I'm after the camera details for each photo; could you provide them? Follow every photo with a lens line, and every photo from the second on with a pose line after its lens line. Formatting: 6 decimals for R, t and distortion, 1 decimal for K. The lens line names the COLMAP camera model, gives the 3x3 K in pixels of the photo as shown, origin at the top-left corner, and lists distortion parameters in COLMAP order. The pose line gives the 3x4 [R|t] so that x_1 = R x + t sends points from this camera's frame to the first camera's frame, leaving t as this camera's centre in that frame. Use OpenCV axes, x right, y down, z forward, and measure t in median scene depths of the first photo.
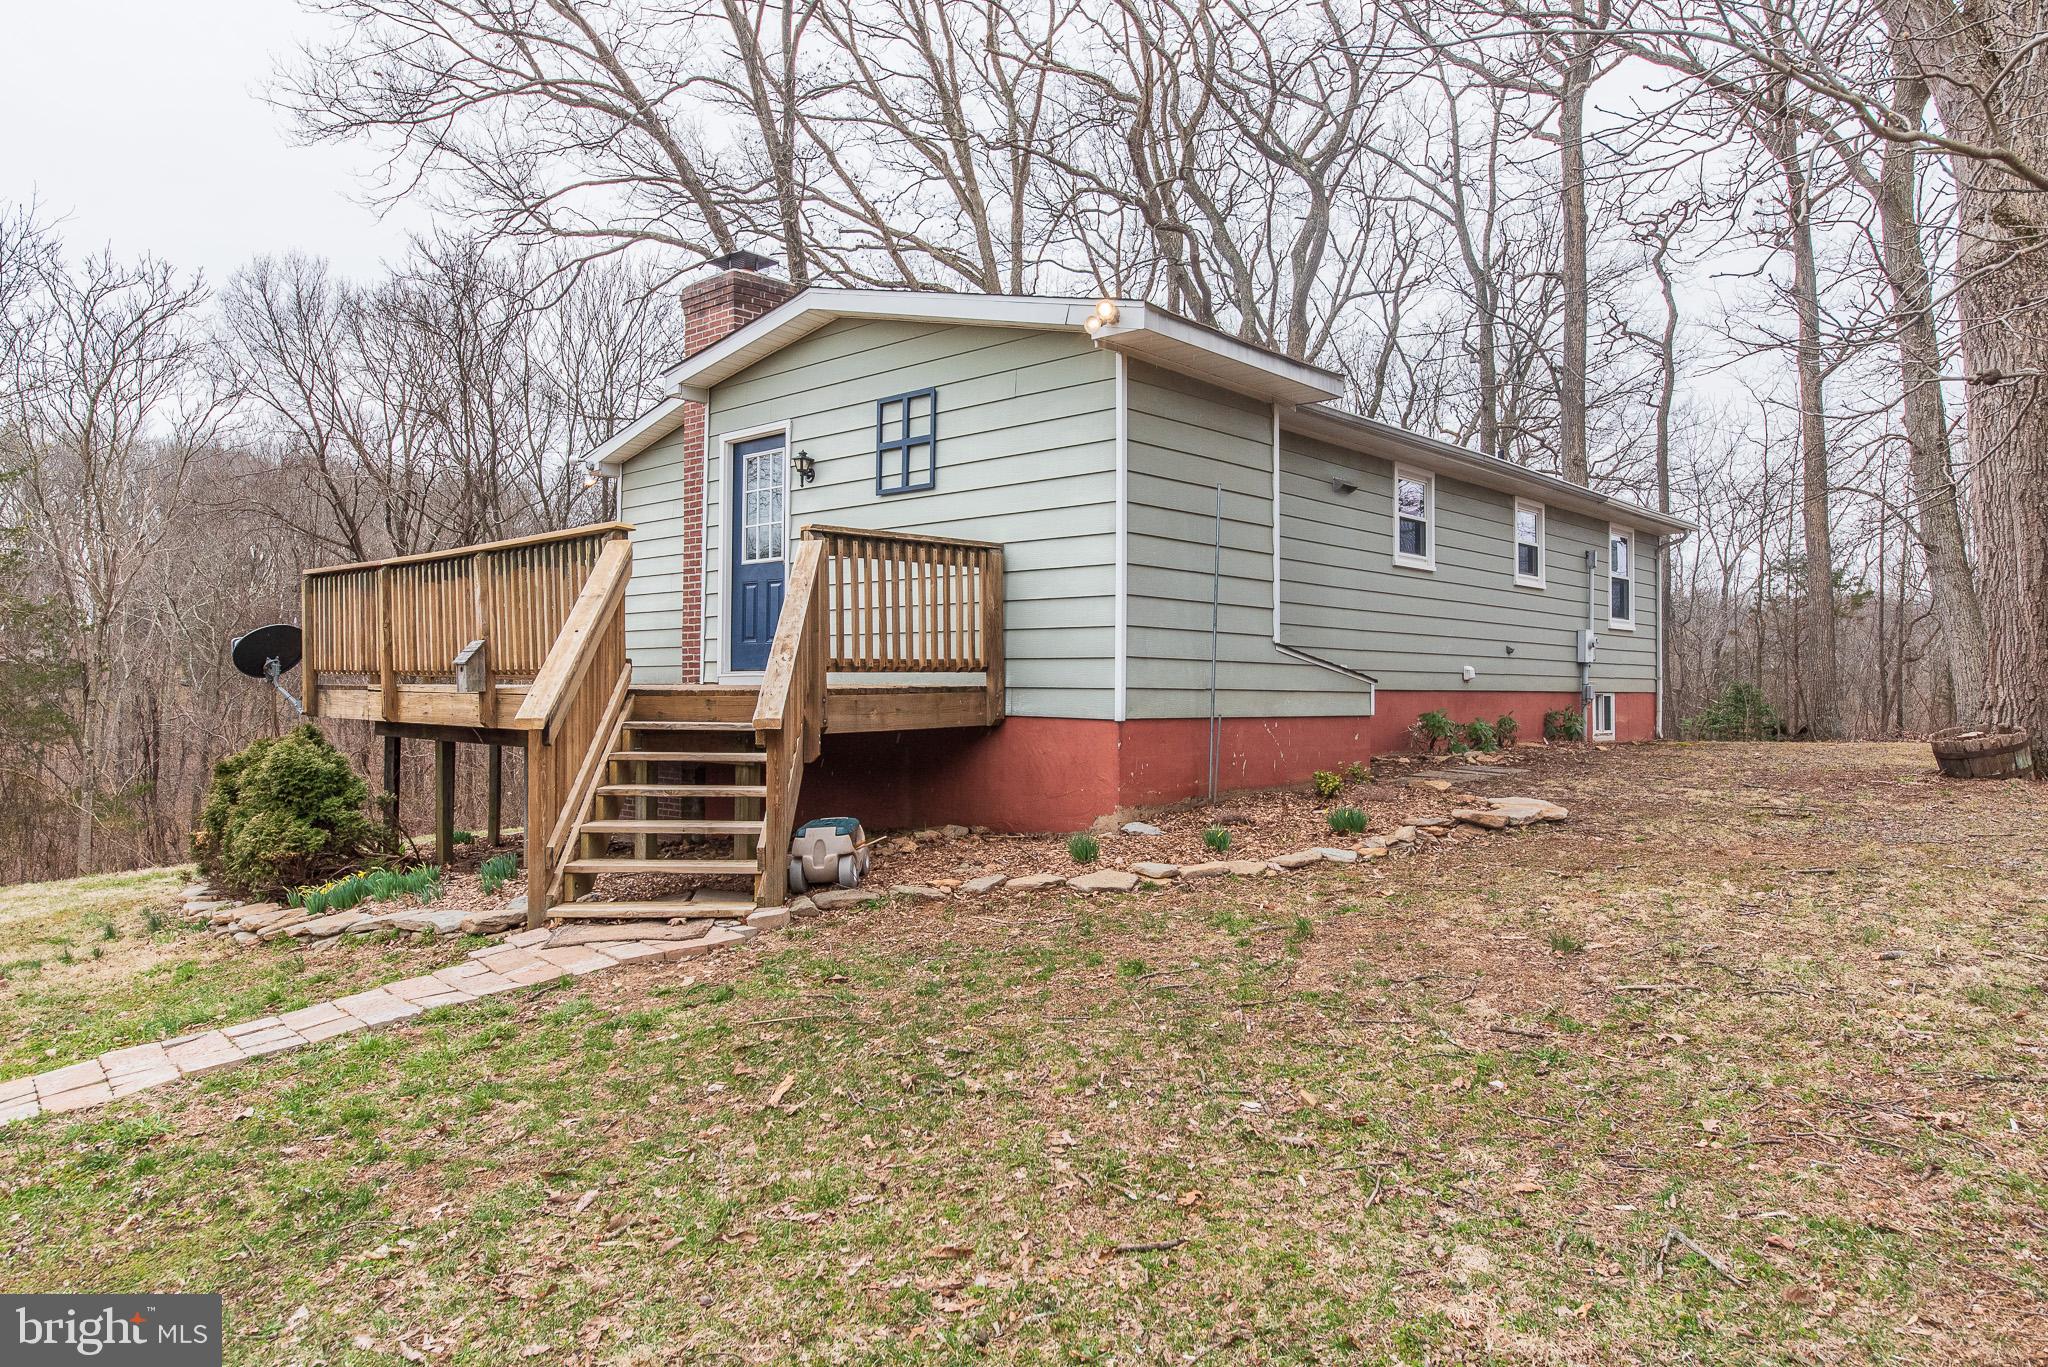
lens RADIAL K [[1256.8, 0, 1024.0], [0, 1256.8, 712.8], [0, 0, 1]] dist [-0.006336, -0.003939]
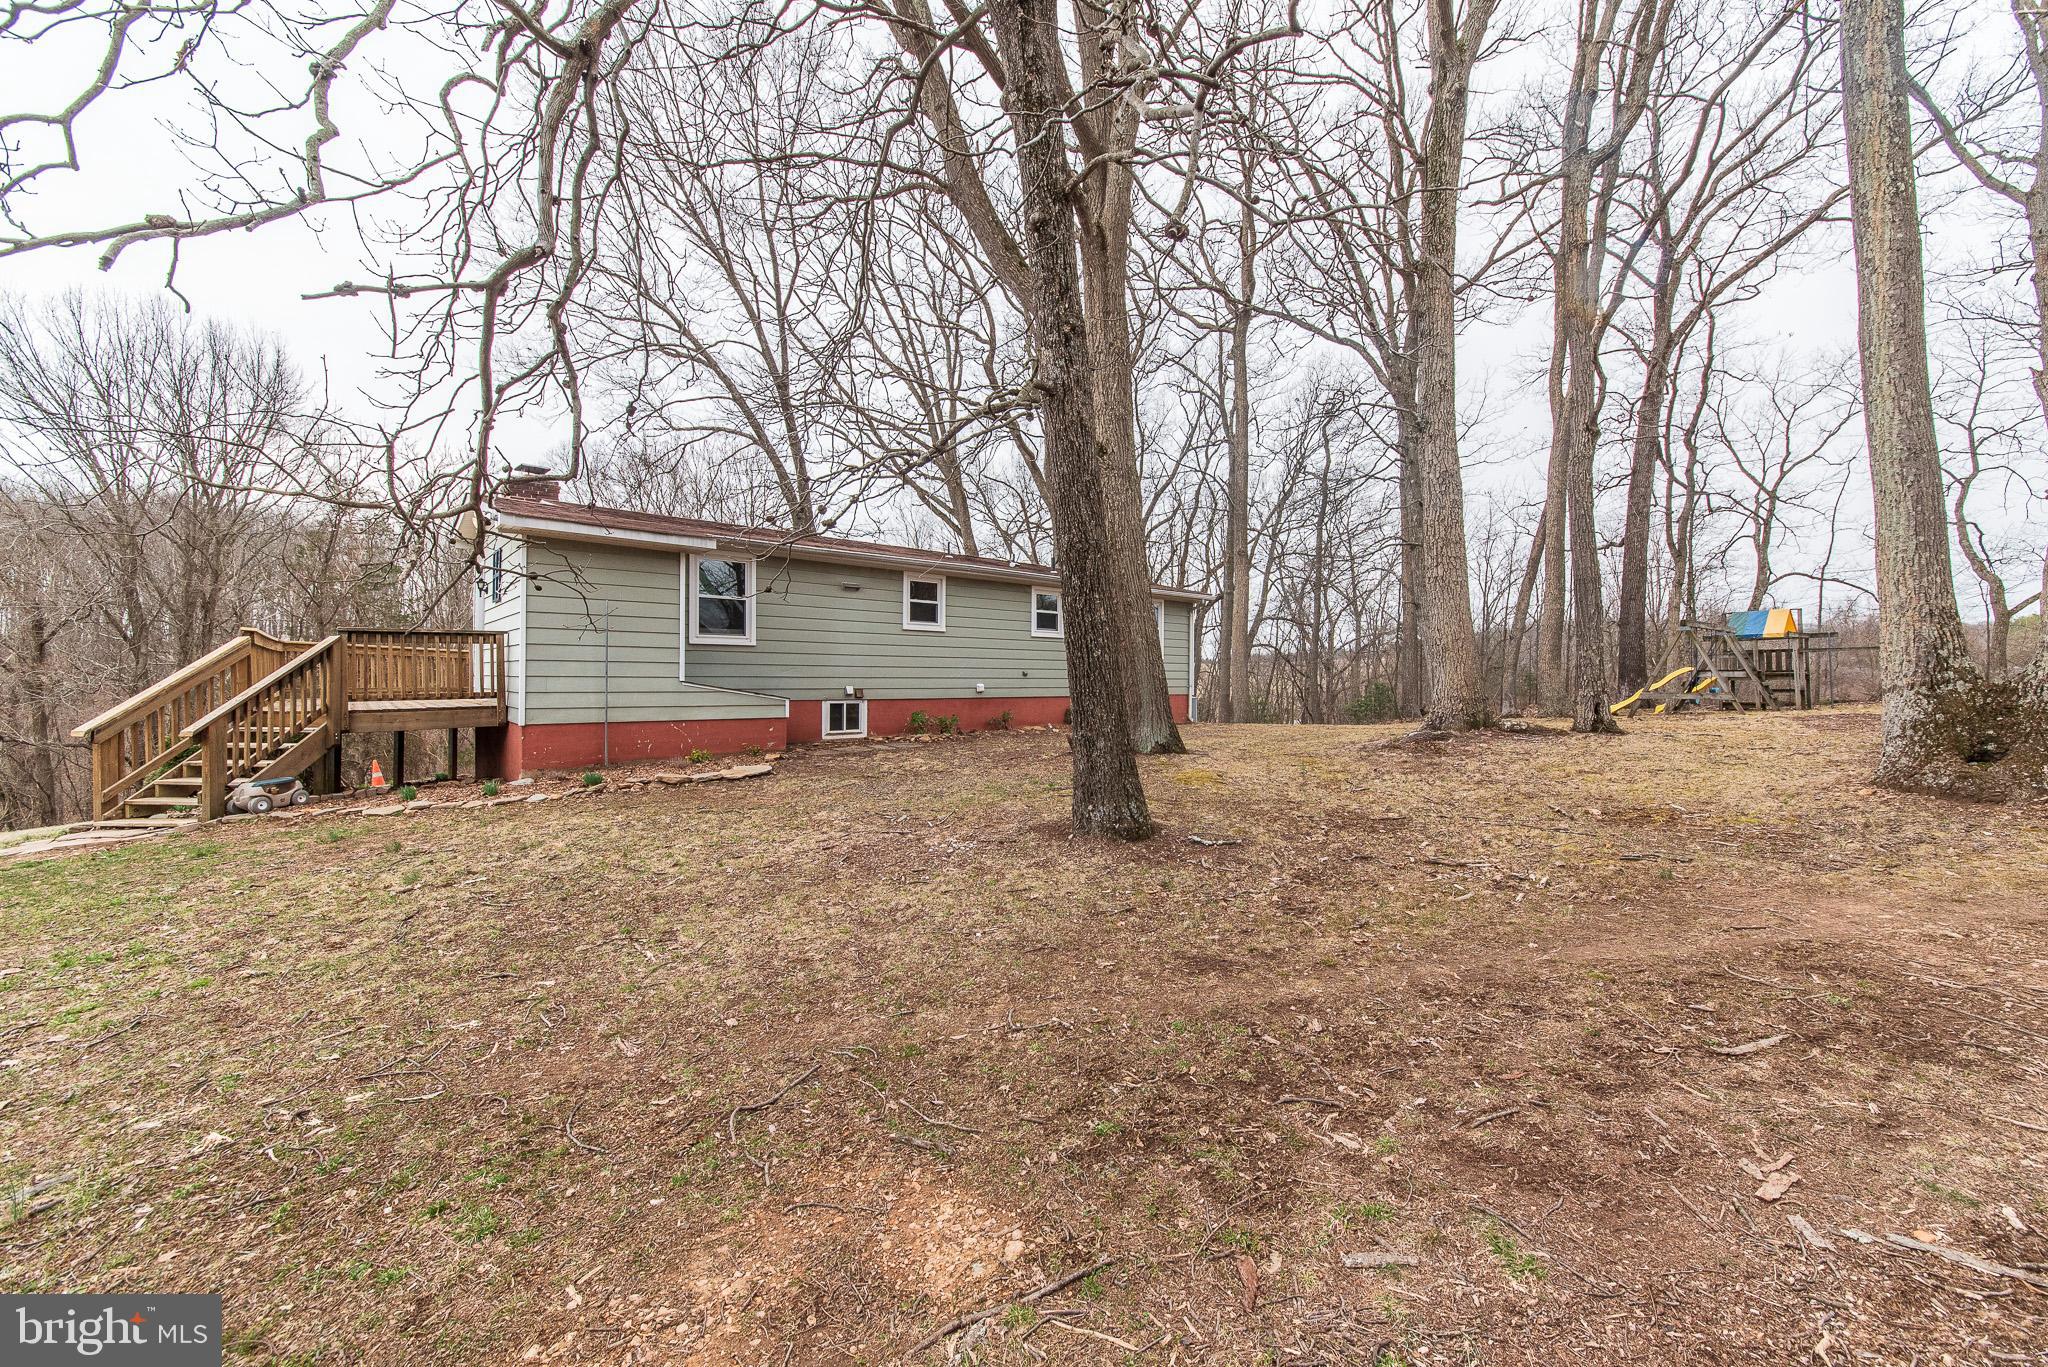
lens RADIAL K [[774.3, 0, 1024.0], [0, 774.3, 683.5], [0, 0, 1]] dist [0.033543, 0.000021]
pose [[0.995232, -0.003997, -0.097451, 0.558247], [0.002188, 0.999823, -0.018665, -0.019198], [0.097508, 0.018362, 0.995065, -0.072907]]
